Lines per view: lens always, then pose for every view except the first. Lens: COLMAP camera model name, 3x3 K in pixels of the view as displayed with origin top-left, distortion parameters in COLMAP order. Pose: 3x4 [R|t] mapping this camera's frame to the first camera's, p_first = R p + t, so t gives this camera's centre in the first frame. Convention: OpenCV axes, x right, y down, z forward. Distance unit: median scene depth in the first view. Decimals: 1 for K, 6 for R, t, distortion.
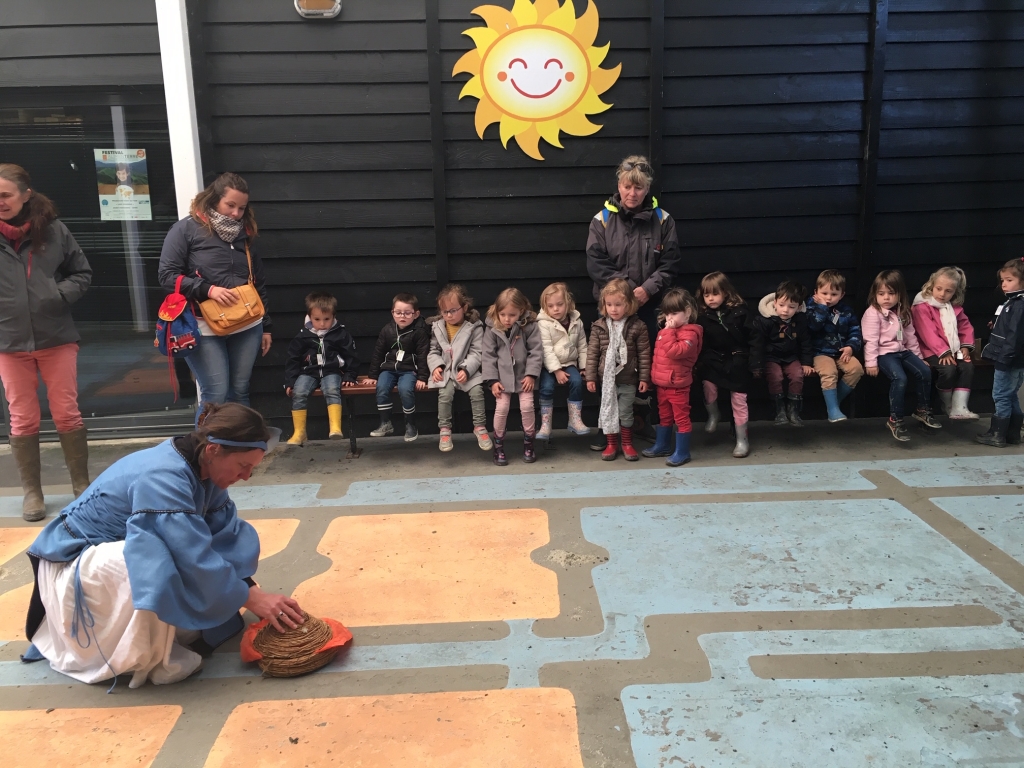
lens RADIAL K [[866.1, 0, 512.0], [0, 866.1, 384.0], [0, 0, 1]] dist [0.090885, -0.122464]
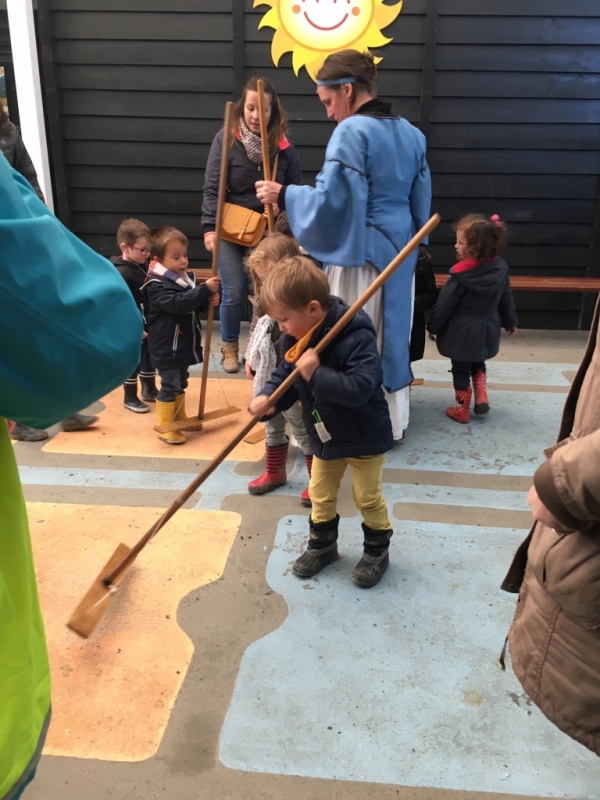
lens RADIAL K [[676.7, 0, 300.0], [0, 676.7, 400.0], [0, 0, 1]] dist [0.090885, -0.122464]
pose [[0.993254, 0.077765, -0.086016, 0.174657], [-0.064330, 0.986708, 0.149226, 0.030587], [0.096477, -0.142686, 0.985055, 0.059400]]
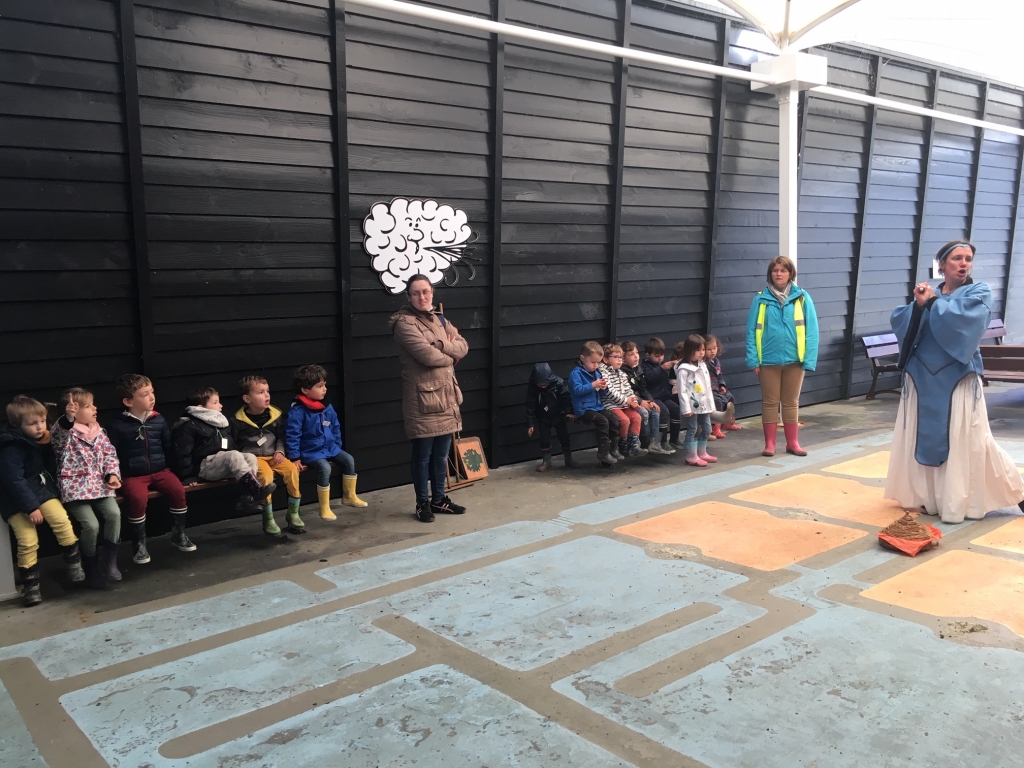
lens RADIAL K [[866.1, 0, 512.0], [0, 866.1, 384.0], [0, 0, 1]] dist [0.090885, -0.122464]
pose [[-0.776071, 0.126455, -0.617838, 1.147380], [-0.061891, 0.959689, 0.274165, -0.340326], [0.627601, 0.251010, -0.736960, 1.461641]]
